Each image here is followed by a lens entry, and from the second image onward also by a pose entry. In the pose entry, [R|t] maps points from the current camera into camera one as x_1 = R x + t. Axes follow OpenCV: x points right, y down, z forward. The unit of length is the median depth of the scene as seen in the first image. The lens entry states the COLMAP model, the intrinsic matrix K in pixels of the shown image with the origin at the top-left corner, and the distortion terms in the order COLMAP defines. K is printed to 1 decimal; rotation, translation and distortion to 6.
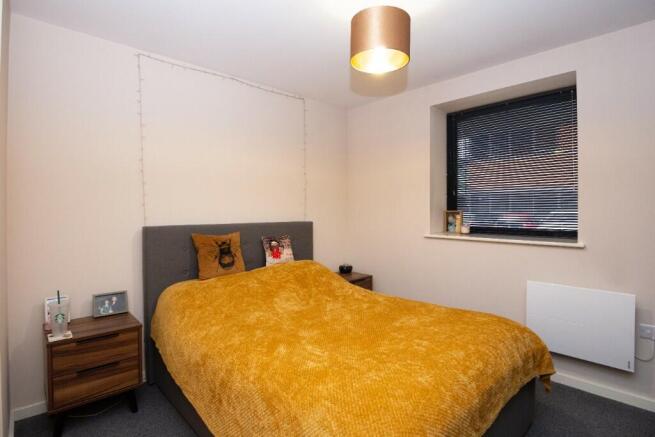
lens RADIAL K [[328.5, 0, 328.7], [0, 328.5, 211.4], [0, 0, 1]] dist [-0.025290, -0.001187]
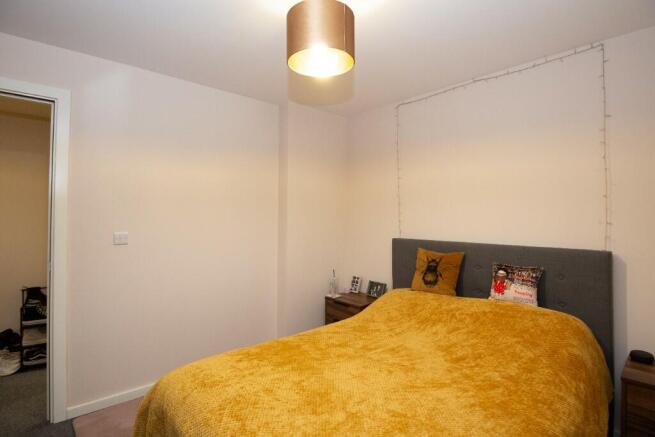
lens RADIAL K [[328.5, 0, 328.7], [0, 328.5, 211.4], [0, 0, 1]] dist [-0.025290, -0.001187]
pose [[-0.019829, -0.014328, -0.999701, 0.673609], [-0.010753, 0.999843, -0.014116, -0.034661], [0.999746, 0.010470, -0.019980, 0.688455]]
